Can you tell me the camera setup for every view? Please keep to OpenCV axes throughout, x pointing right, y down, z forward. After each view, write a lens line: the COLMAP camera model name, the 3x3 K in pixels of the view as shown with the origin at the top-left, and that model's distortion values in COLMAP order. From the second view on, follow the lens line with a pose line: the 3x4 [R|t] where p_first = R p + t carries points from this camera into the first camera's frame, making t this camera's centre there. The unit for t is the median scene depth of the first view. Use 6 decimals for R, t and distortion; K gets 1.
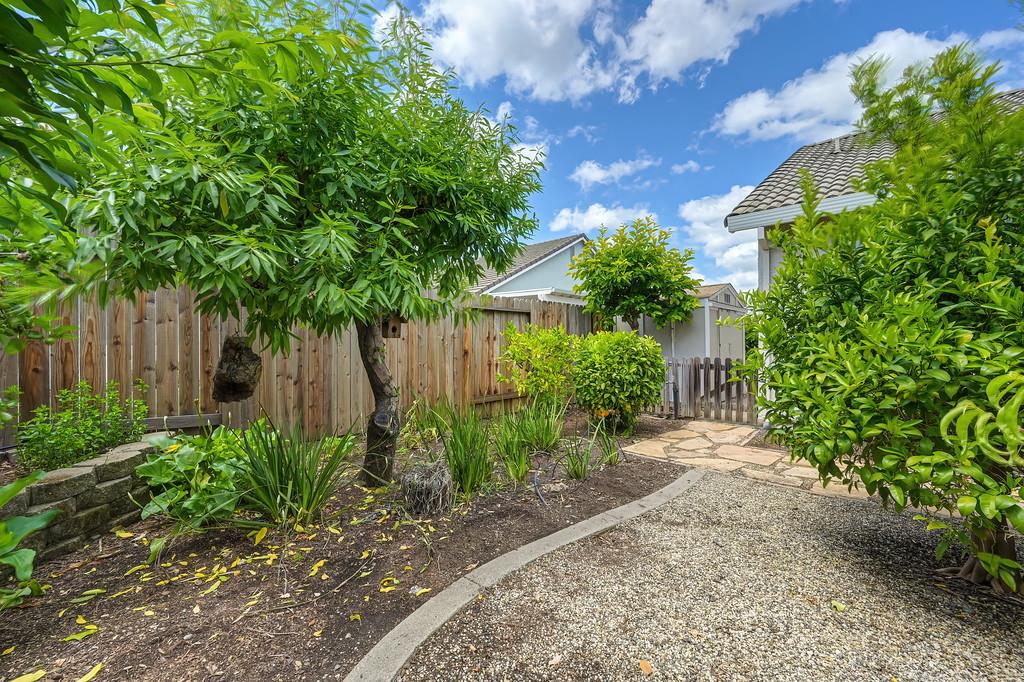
lens RADIAL K [[407.5, 0, 509.4], [0, 407.5, 341.1], [0, 0, 1]] dist [-0.000707, -0.000007]
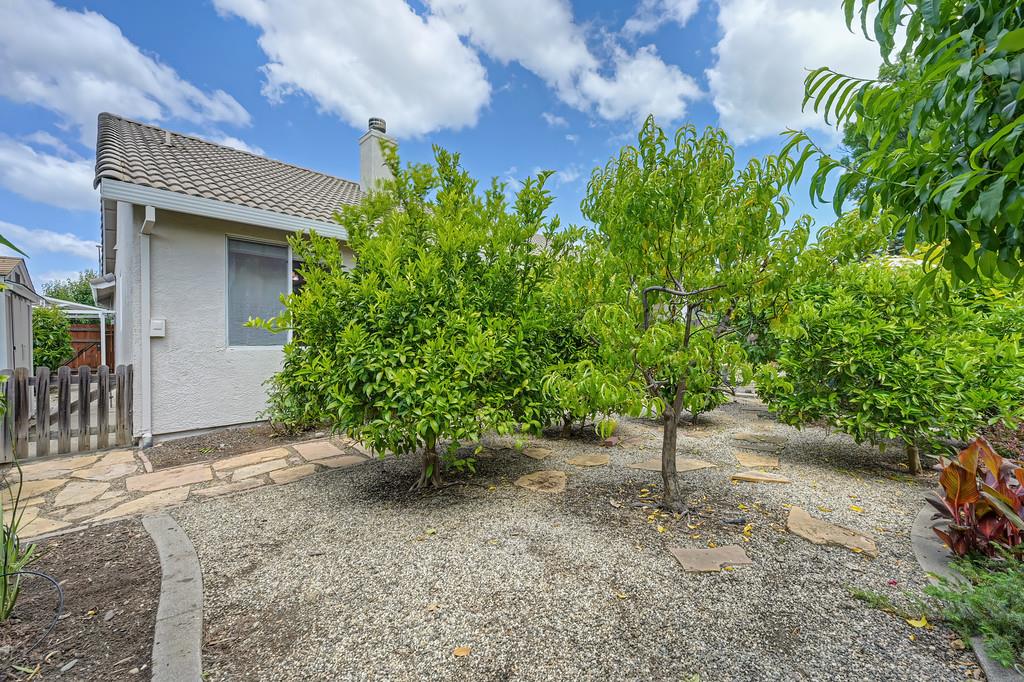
lens RADIAL K [[407.5, 0, 509.4], [0, 407.5, 341.1], [0, 0, 1]] dist [-0.000707, -0.000007]
pose [[0.012563, -0.002838, 0.999917, -0.267996], [-0.000019, 0.999996, 0.002838, -0.007237], [-0.999921, -0.000054, 0.012563, 0.314650]]
